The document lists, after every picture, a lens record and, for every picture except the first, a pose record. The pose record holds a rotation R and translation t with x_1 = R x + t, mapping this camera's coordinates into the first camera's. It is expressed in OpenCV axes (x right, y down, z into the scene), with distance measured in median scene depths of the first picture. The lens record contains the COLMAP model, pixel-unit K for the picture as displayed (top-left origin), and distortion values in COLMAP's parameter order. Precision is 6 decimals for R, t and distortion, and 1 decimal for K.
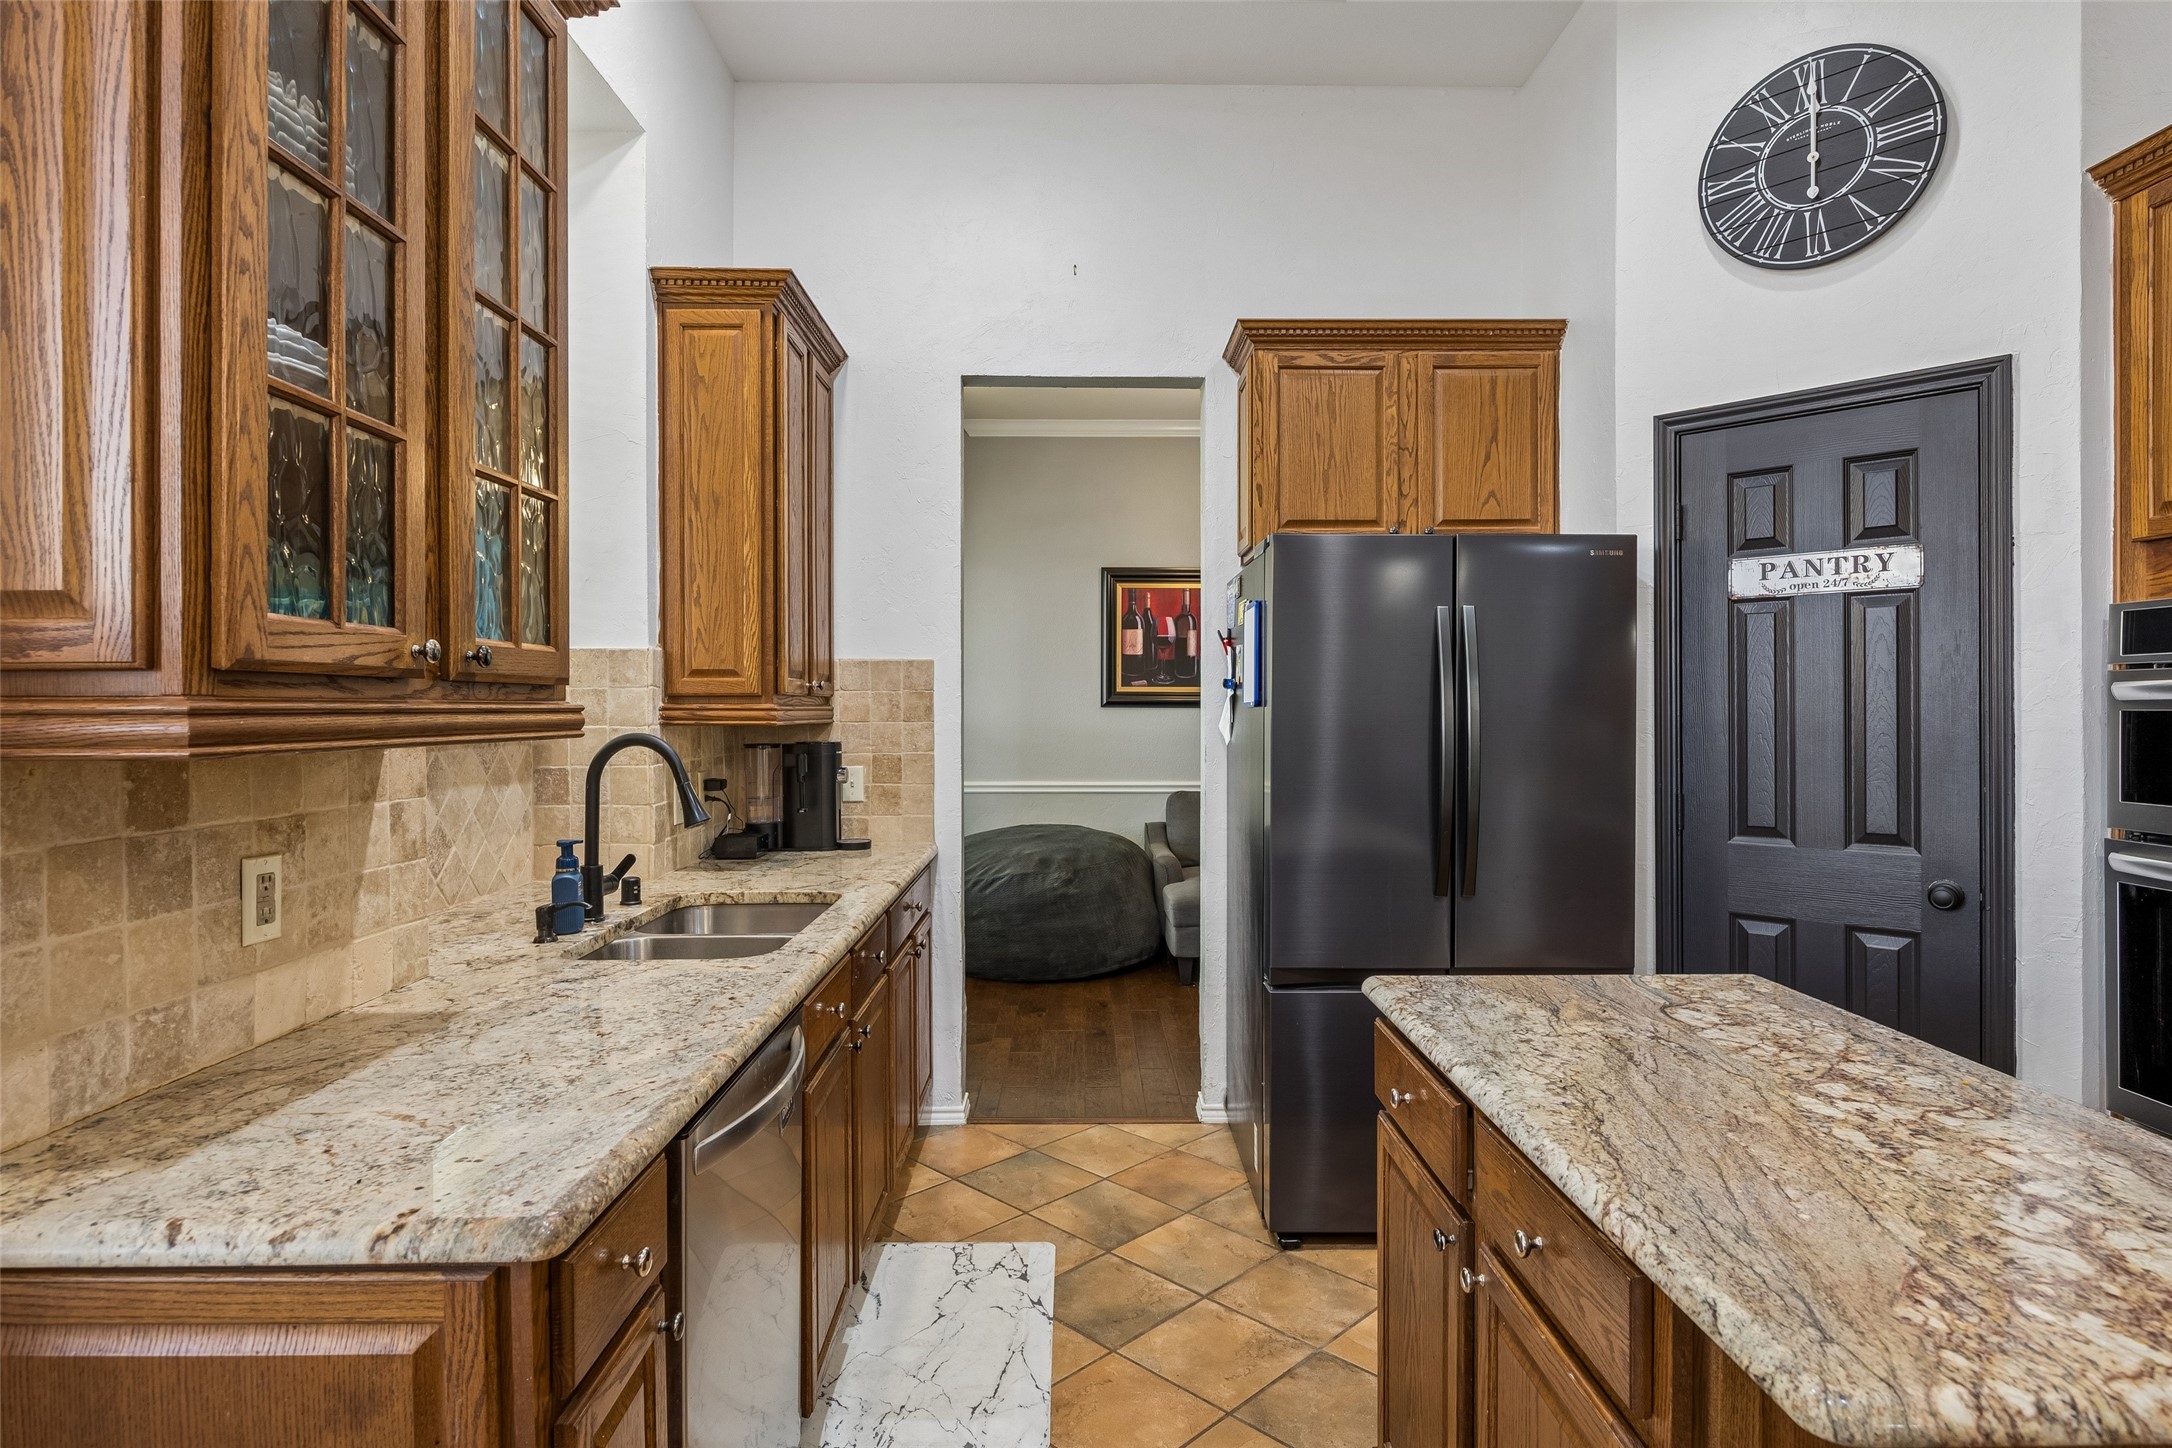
lens RADIAL K [[1161.3, 0, 1081.7], [0, 1161.3, 711.3], [0, 0, 1]] dist [-0.004884, -0.001168]
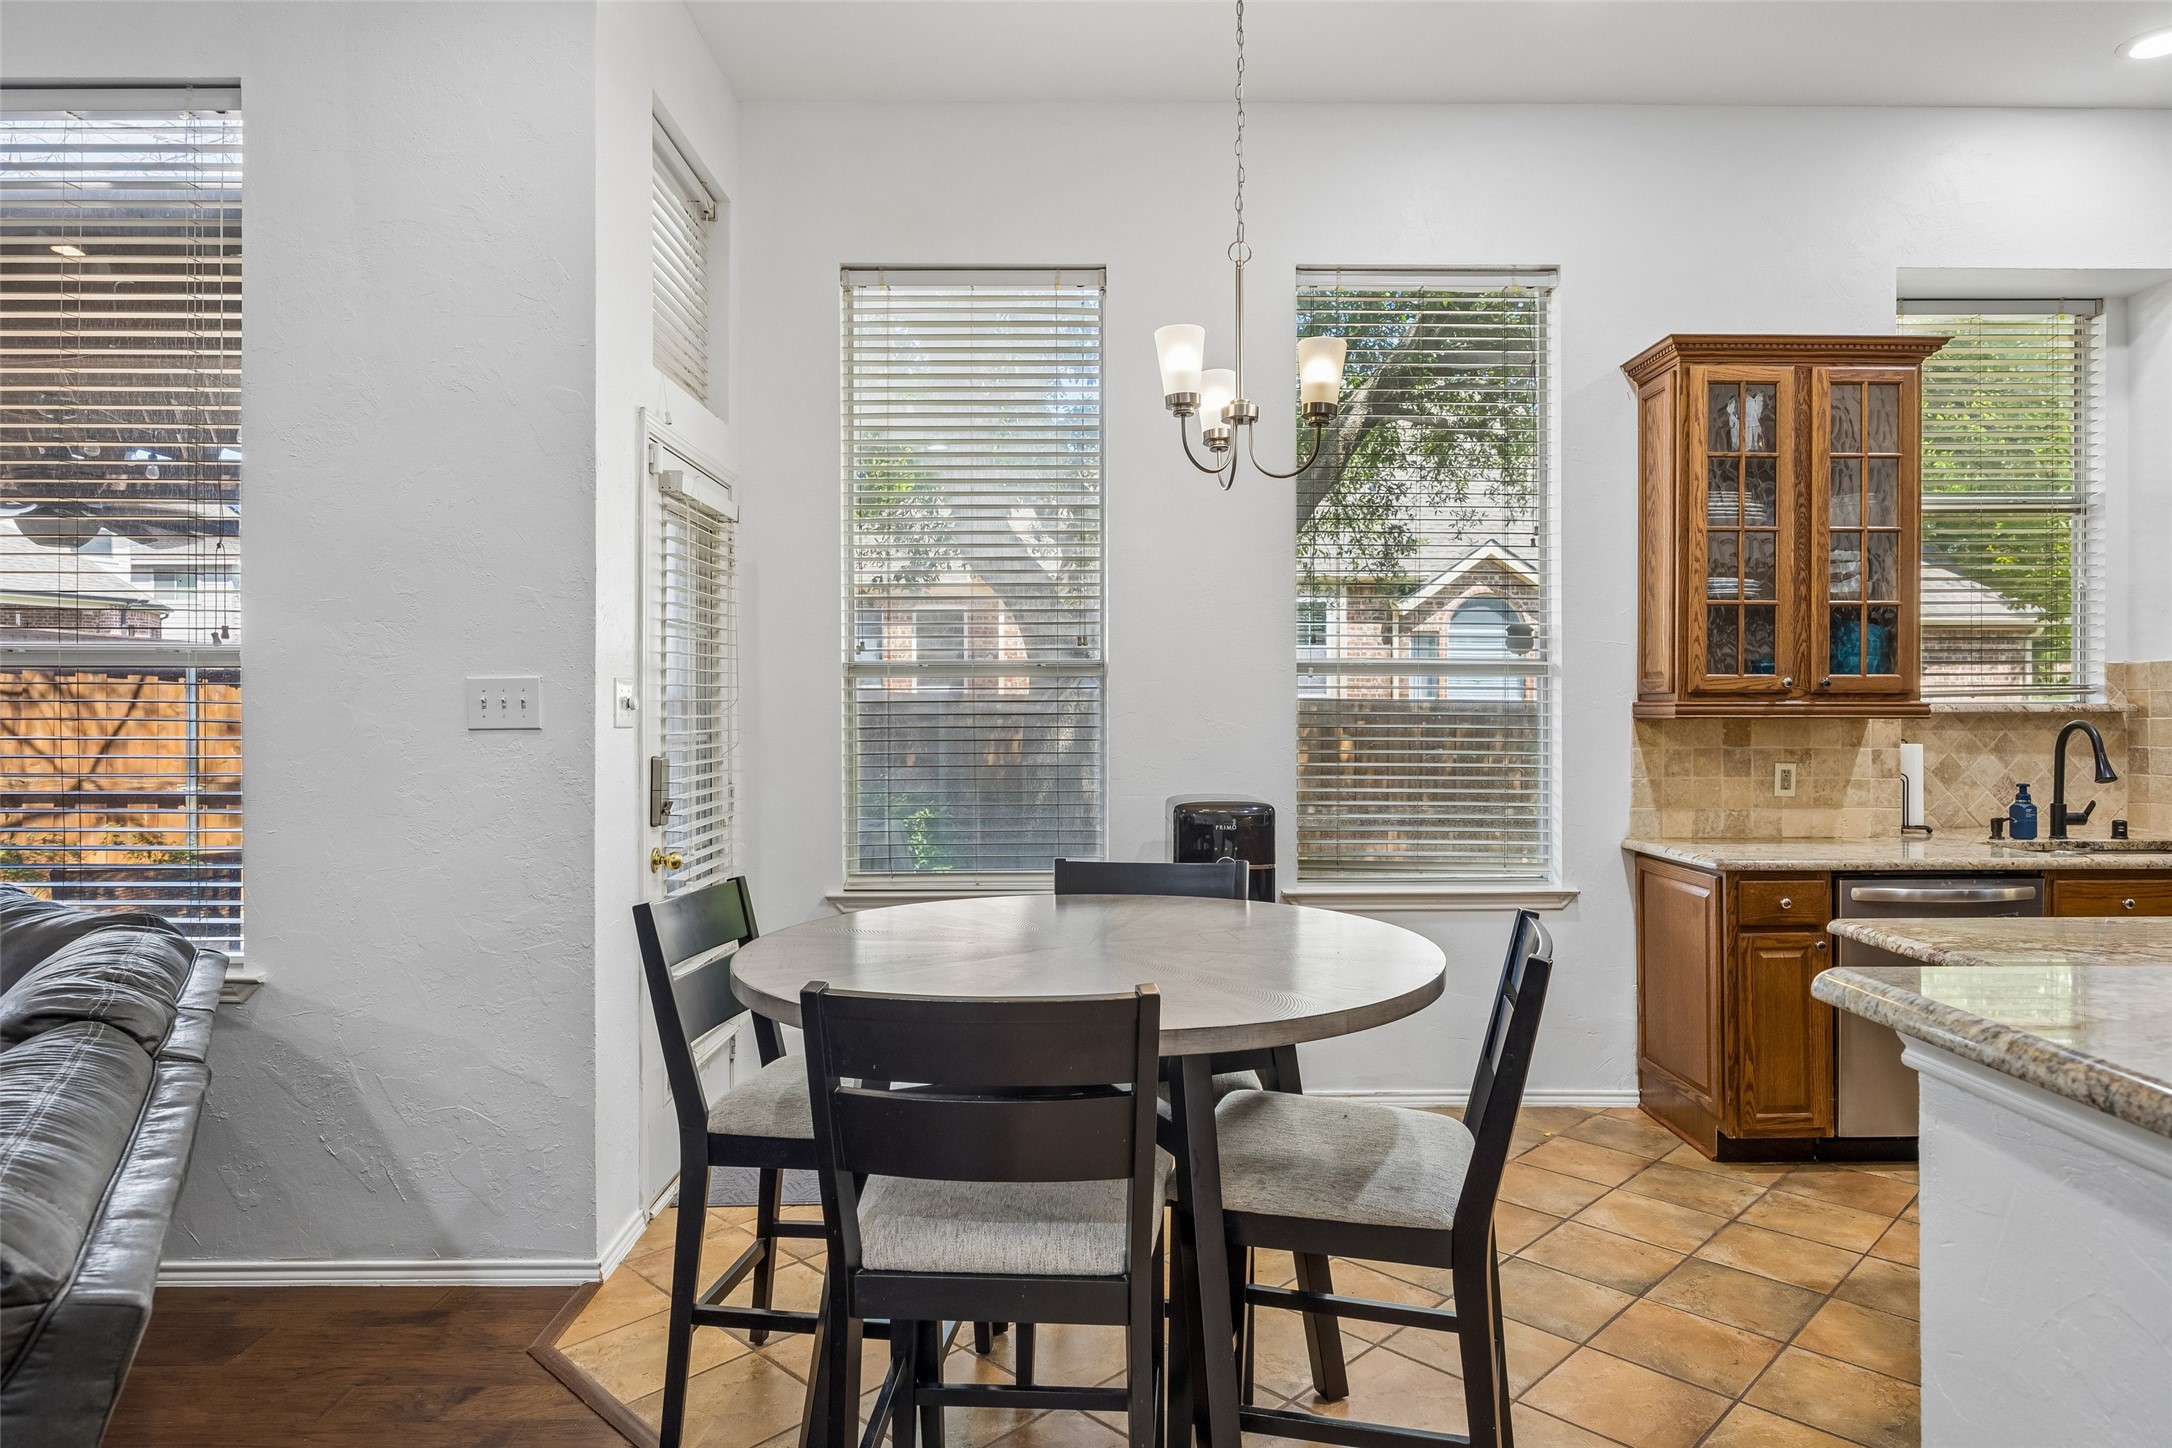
lens RADIAL K [[1316.2, 0, 1092.0], [0, 1316.2, 722.9], [0, 0, 1]] dist [-0.015034, 0.002067]
pose [[-0.004438, 0.009584, -0.999944, 1.187152], [-0.003725, 0.999947, 0.009601, 0.008776], [0.999983, 0.003768, -0.004402, -0.276951]]
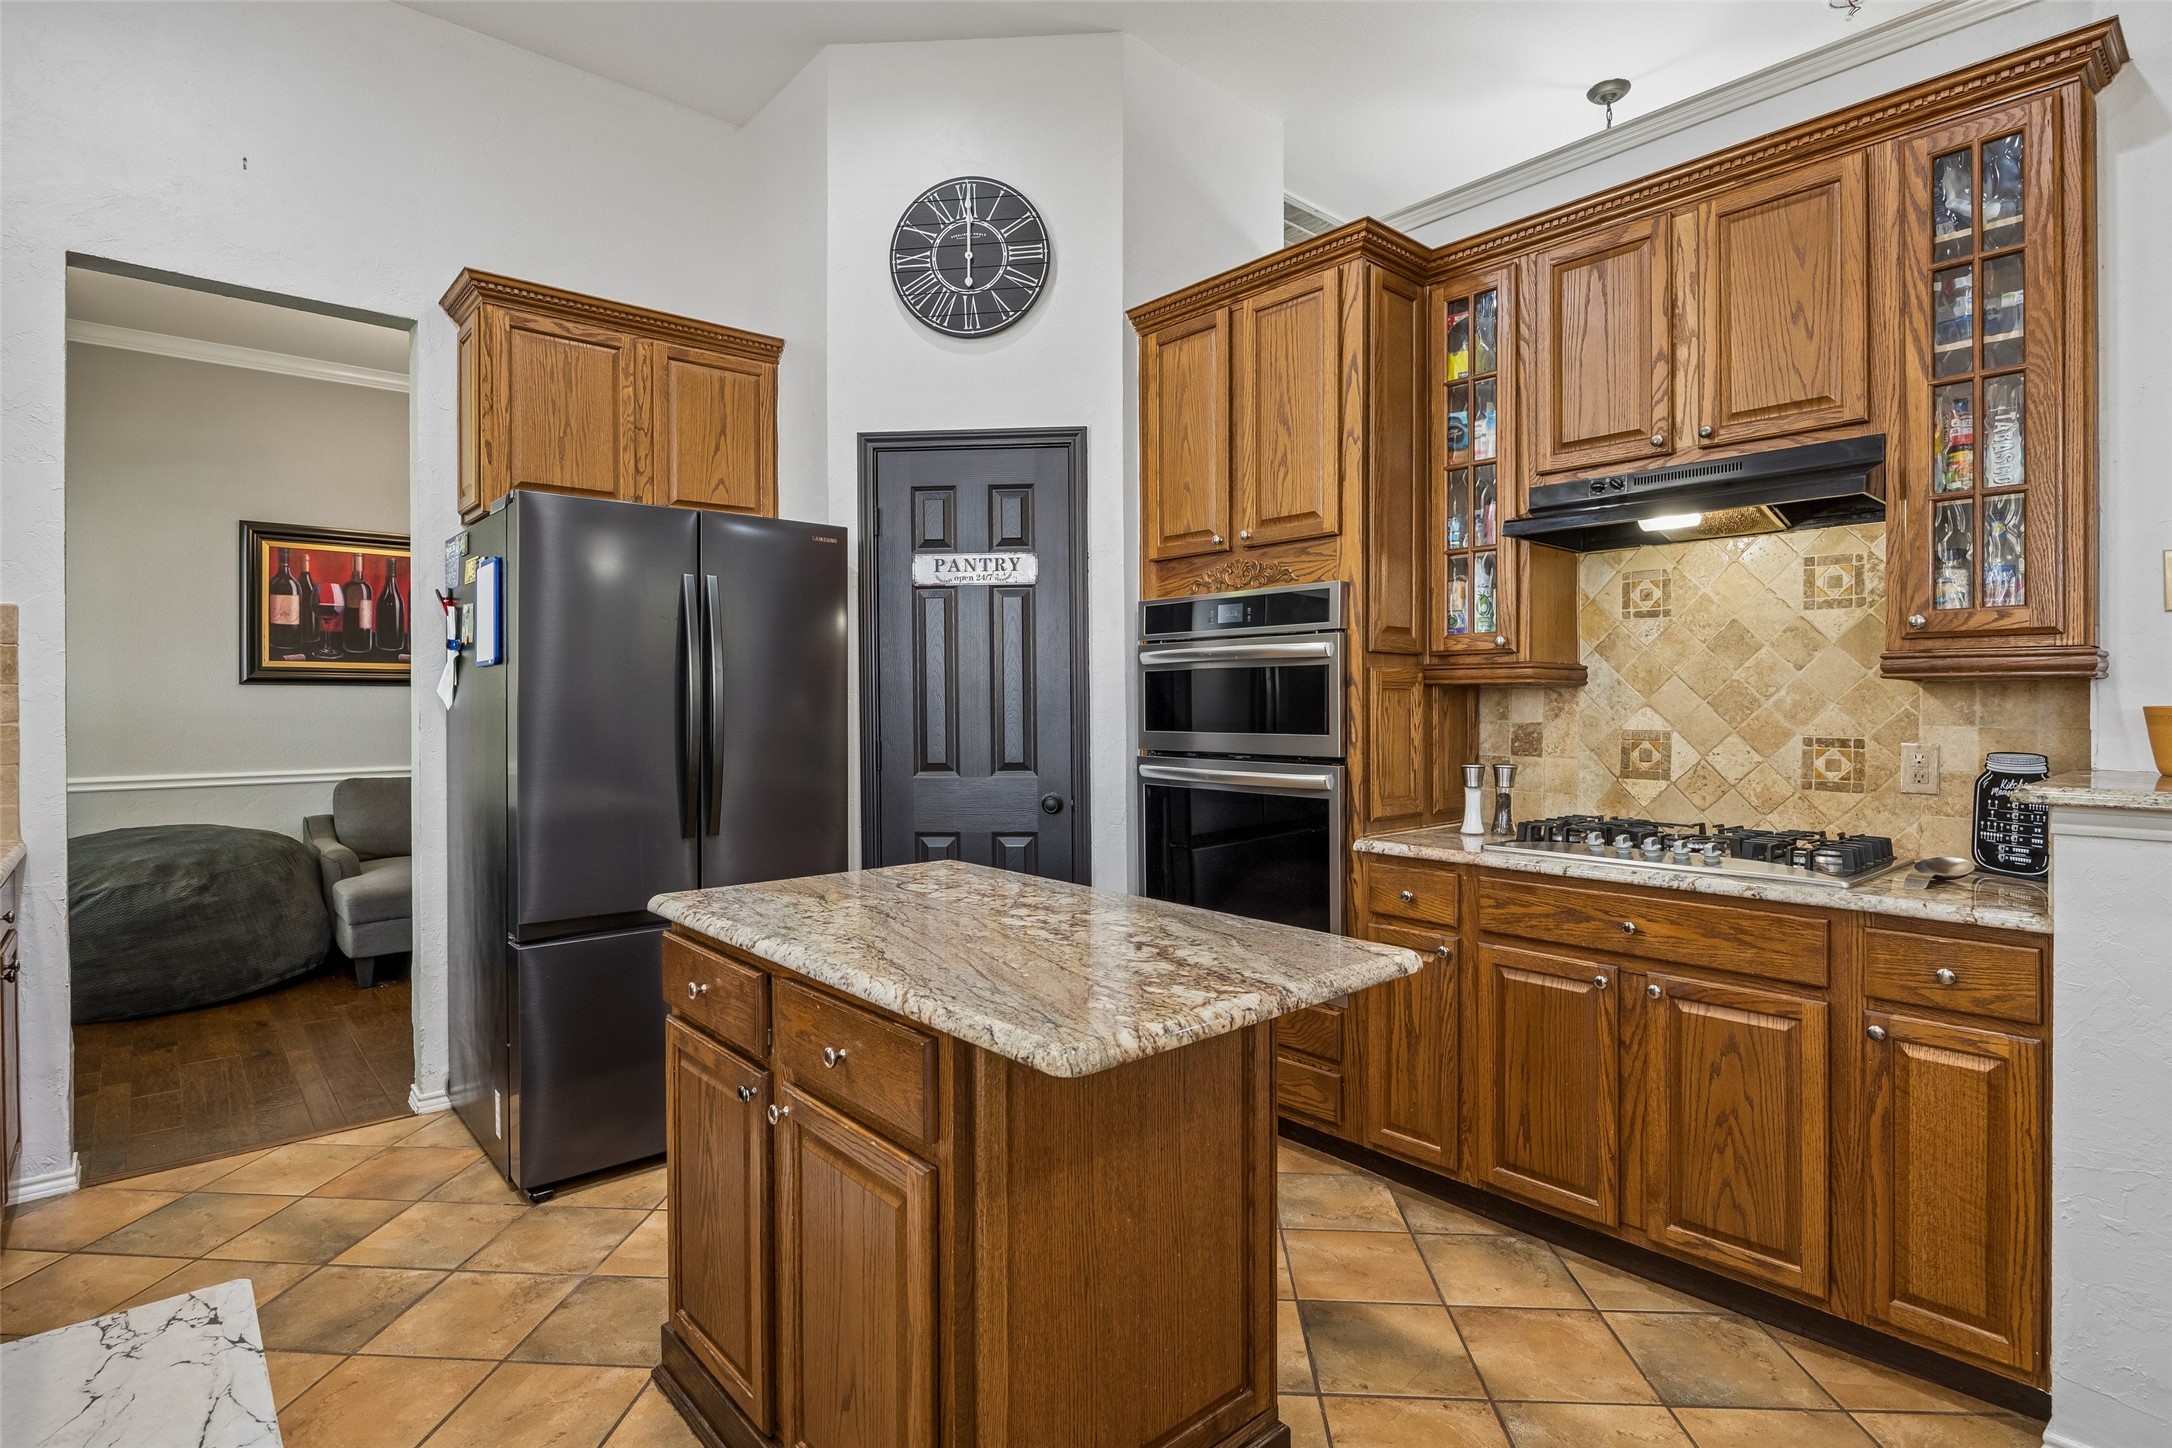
lens RADIAL K [[1082.5, 0, 1116.0], [0, 1082.5, 701.3], [0, 0, 1]] dist [-0.010330, -0.000386]
pose [[0.745113, -0.007832, 0.666893, -0.075718], [0.009153, 0.999957, 0.001518, 0.033885], [-0.666876, 0.004973, 0.745152, -0.036207]]
